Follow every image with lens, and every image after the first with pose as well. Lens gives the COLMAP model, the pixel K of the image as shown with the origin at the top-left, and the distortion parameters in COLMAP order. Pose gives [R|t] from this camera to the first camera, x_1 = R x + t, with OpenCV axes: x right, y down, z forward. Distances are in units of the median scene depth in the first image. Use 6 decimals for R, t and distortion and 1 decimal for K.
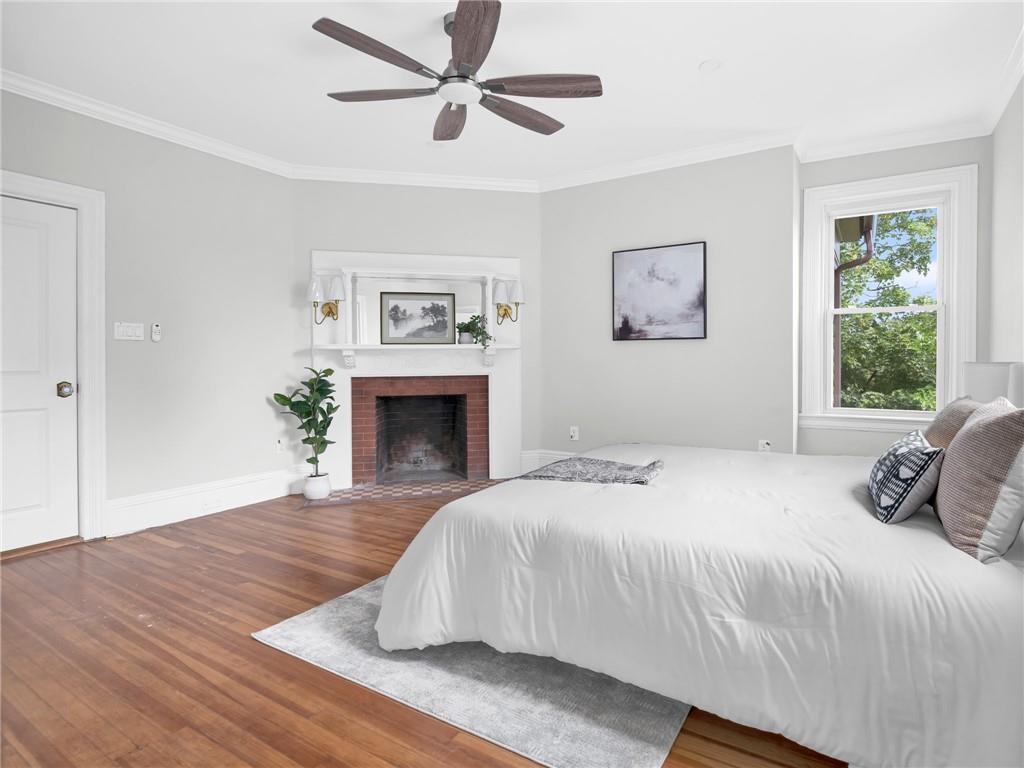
lens RADIAL K [[556.9, 0, 514.8], [0, 556.9, 361.6], [0, 0, 1]] dist [0.000603, -0.000527]
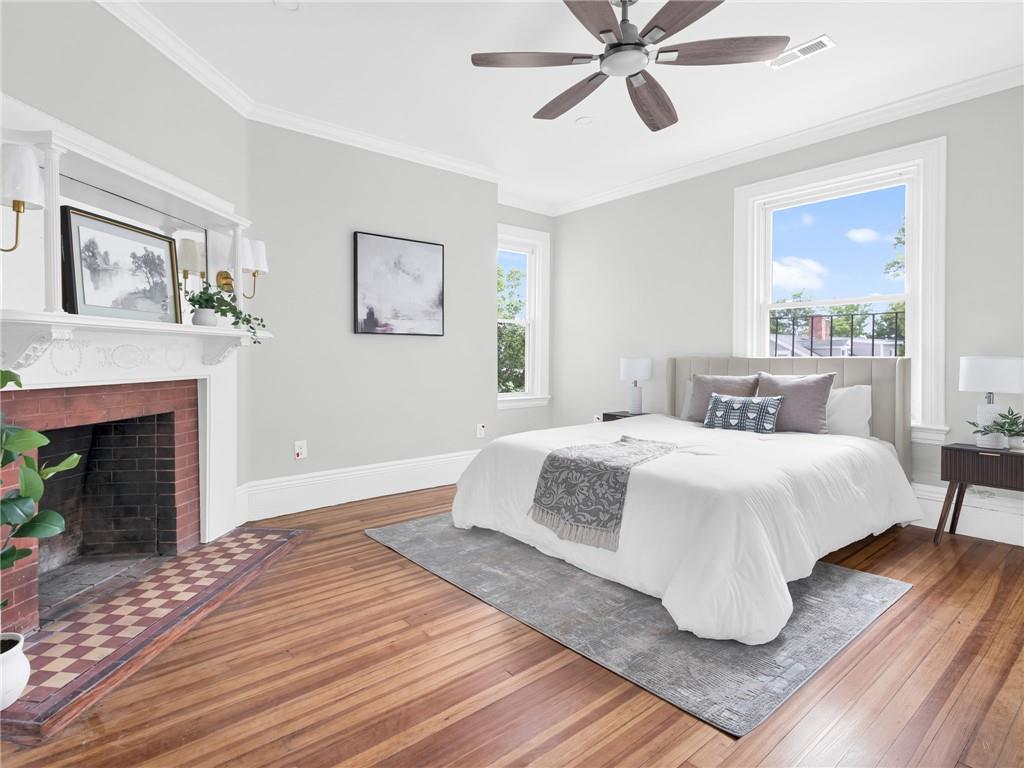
lens RADIAL K [[556.9, 0, 514.8], [0, 556.9, 361.6], [0, 0, 1]] dist [0.000603, -0.000527]
pose [[0.299331, 0.000424, 0.954149, -0.580149], [0.006967, 0.999972, -0.002630, 0.009985], [-0.954124, 0.007435, 0.299320, 0.507983]]
